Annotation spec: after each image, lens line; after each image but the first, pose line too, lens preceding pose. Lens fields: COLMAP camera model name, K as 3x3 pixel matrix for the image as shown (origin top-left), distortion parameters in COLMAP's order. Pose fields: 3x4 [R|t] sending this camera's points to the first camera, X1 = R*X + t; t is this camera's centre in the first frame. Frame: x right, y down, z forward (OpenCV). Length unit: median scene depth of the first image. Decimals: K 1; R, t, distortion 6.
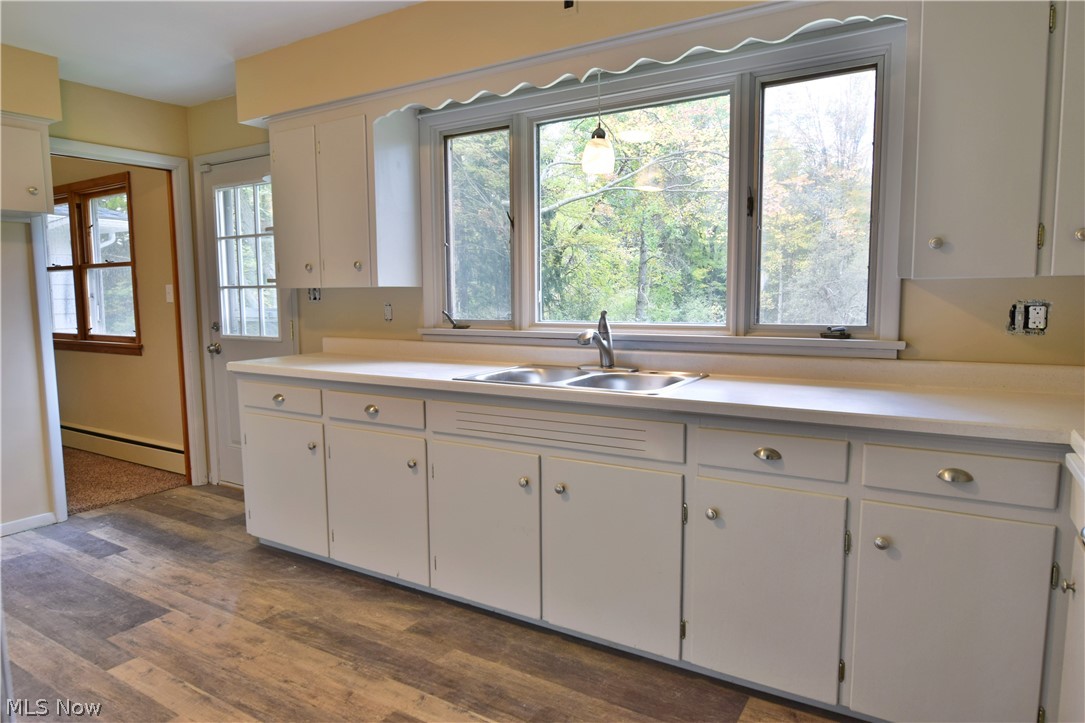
lens RADIAL K [[664.6, 0, 542.5], [0, 664.6, 361.5], [0, 0, 1]] dist [-0.006637, -0.001956]
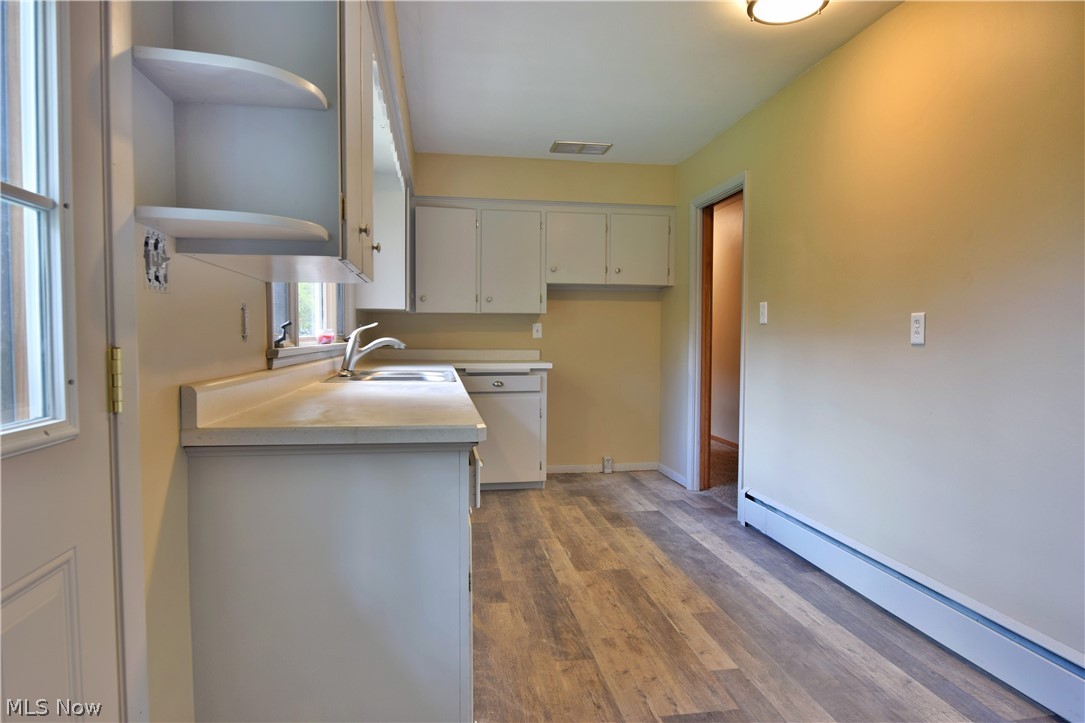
lens RADIAL K [[664.6, 0, 542.5], [0, 664.6, 361.5], [0, 0, 1]] dist [-0.006637, -0.001956]
pose [[-0.649761, -0.020347, 0.759867, -1.169527], [0.084269, 0.991552, 0.098609, -0.113581], [-0.755453, 0.128106, -0.642557, 1.735021]]
